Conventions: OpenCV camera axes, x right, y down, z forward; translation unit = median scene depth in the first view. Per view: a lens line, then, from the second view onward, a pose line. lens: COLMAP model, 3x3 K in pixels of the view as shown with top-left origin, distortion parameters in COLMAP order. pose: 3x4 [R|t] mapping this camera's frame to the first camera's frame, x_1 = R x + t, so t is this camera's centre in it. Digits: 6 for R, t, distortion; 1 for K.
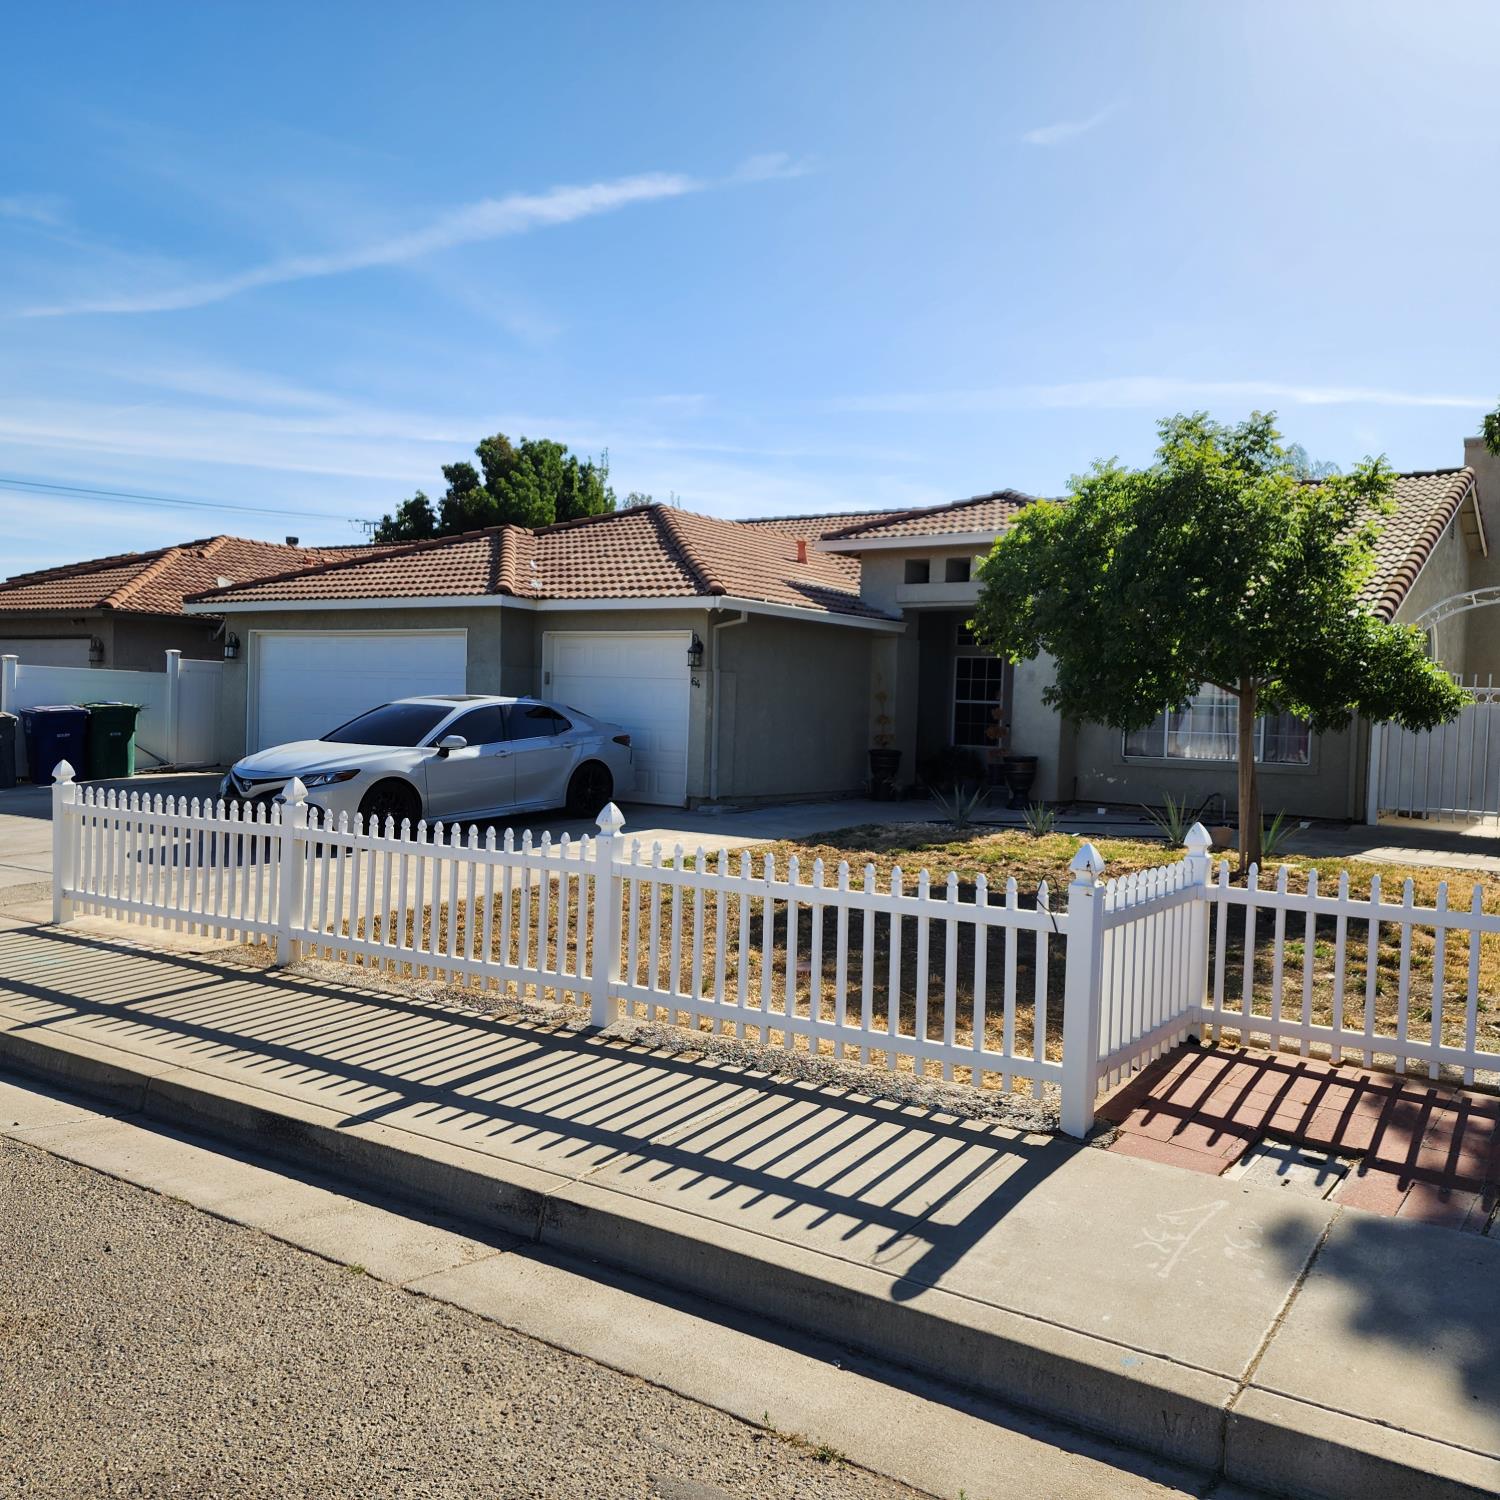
lens RADIAL K [[1337.1, 0, 750.0], [0, 1337.1, 750.0], [0, 0, 1]] dist [0.086711, -0.081379]
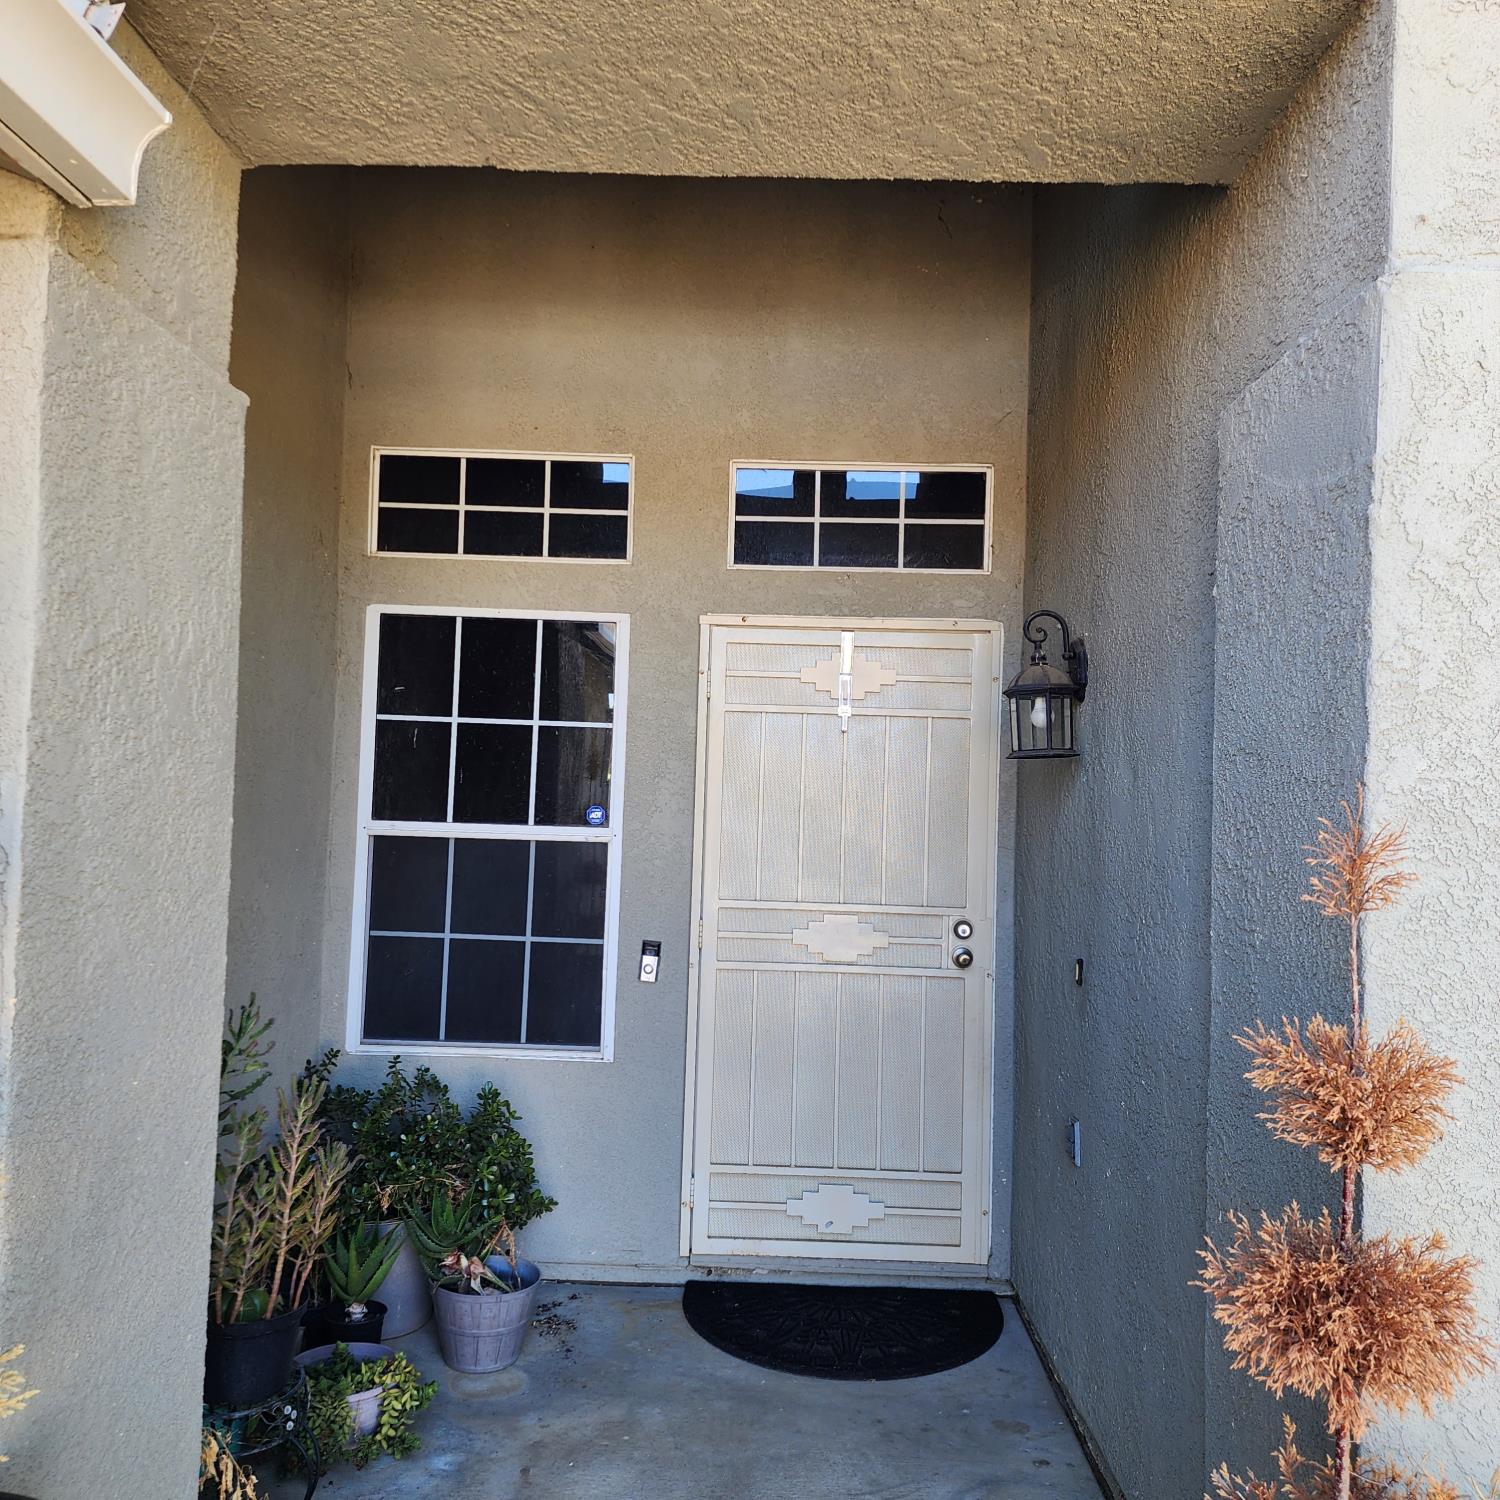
lens RADIAL K [[1238.5, 0, 776.3], [0, 1238.5, 757.6], [0, 0, 1]] dist [0.077208, -0.072847]
pose [[0.829936, -0.002451, 0.557854, 0.141193], [0.021679, 0.999377, -0.027862, -0.057616], [-0.557438, 0.035217, 0.829471, 1.152606]]
